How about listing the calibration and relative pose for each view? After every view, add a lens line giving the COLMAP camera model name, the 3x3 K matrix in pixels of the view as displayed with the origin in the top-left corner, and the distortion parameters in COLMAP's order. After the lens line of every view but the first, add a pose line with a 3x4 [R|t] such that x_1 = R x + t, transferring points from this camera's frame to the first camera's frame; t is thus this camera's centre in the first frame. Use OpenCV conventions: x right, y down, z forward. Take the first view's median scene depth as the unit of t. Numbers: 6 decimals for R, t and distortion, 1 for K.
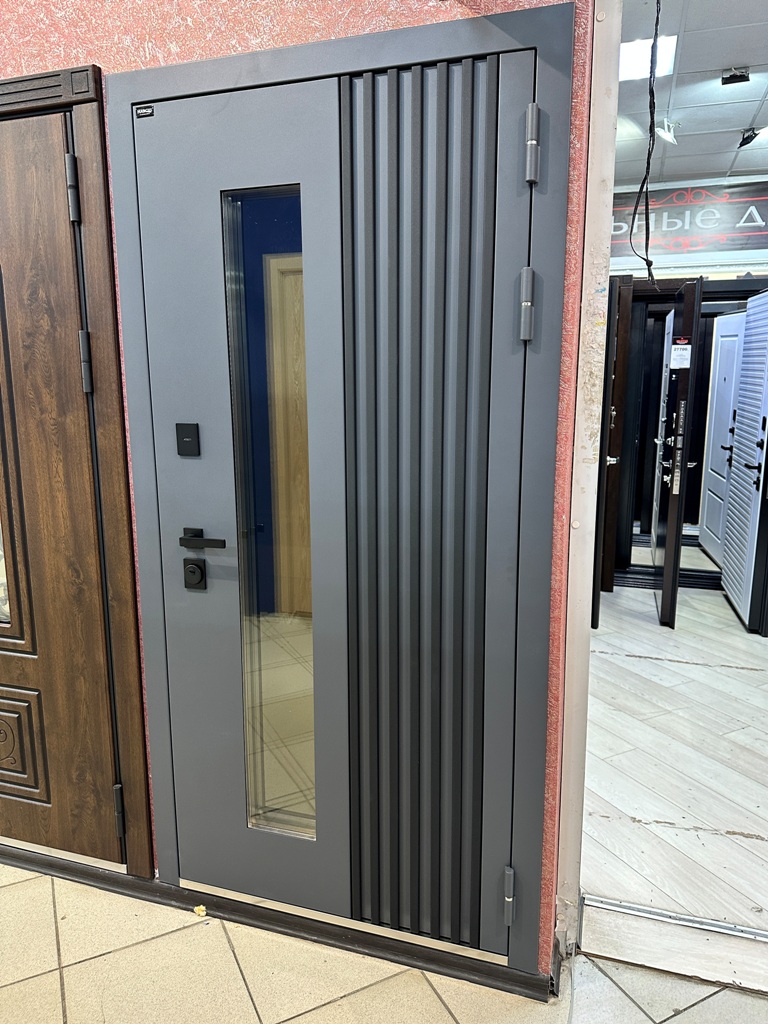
lens RADIAL K [[729.0, 0, 389.3], [0, 729.0, 512.9], [0, 0, 1]] dist [0.025471, -0.024221]
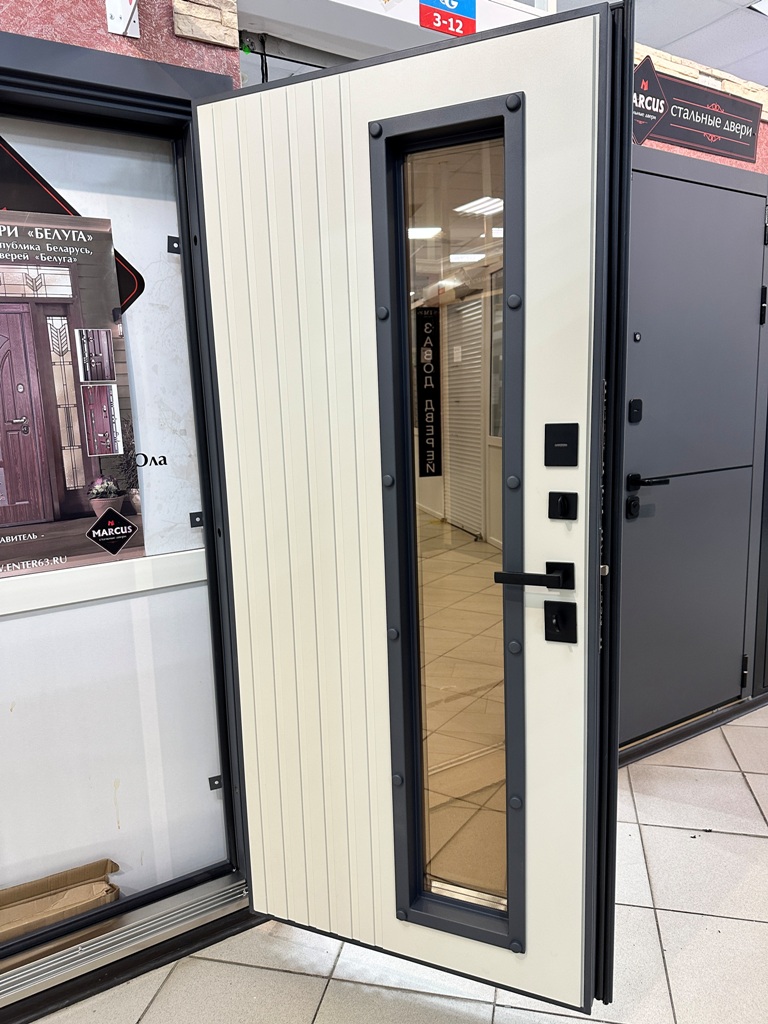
lens RADIAL K [[729.0, 0, 385.8], [0, 729.0, 517.8], [0, 0, 1]] dist [0.025471, -0.024221]
pose [[0.647144, -0.146934, 0.748075, -0.454302], [0.168479, 0.984554, 0.047635, 0.012181], [-0.743519, 0.095208, 0.661903, 0.047798]]
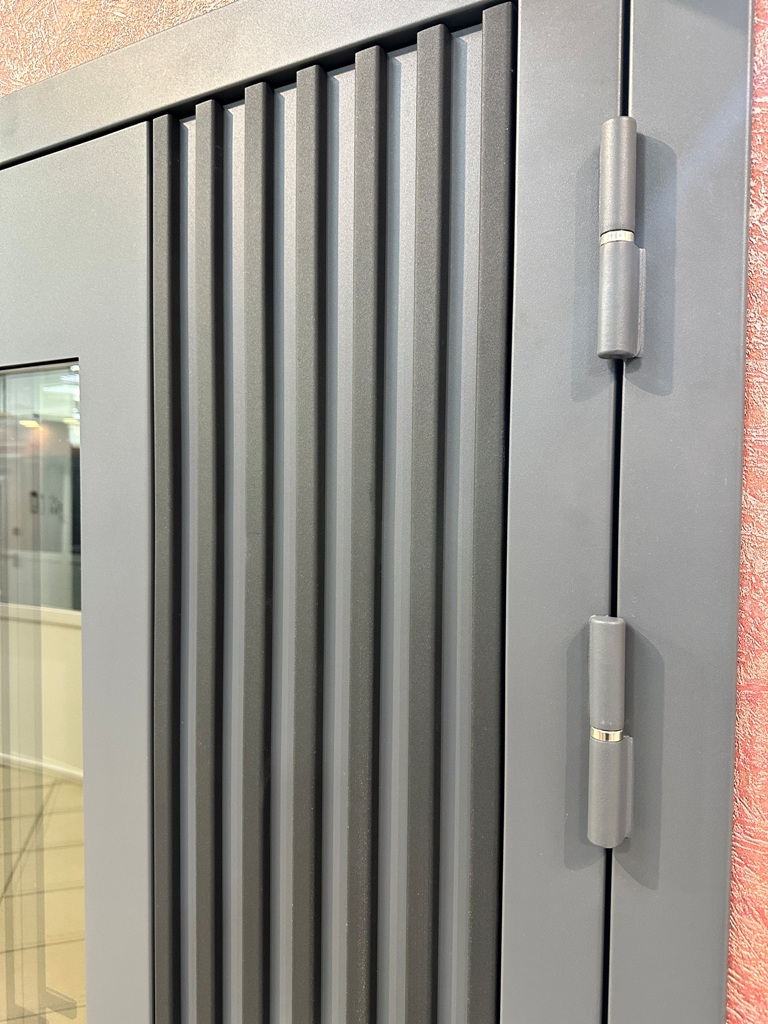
lens RADIAL K [[729.0, 0, 391.6], [0, 729.0, 517.8], [0, 0, 1]] dist [0.025471, -0.024221]
pose [[0.984474, 0.019616, -0.174429, 0.120882], [-0.046218, 0.987638, -0.149782, -0.259927], [0.169334, 0.155518, 0.973211, 0.539686]]
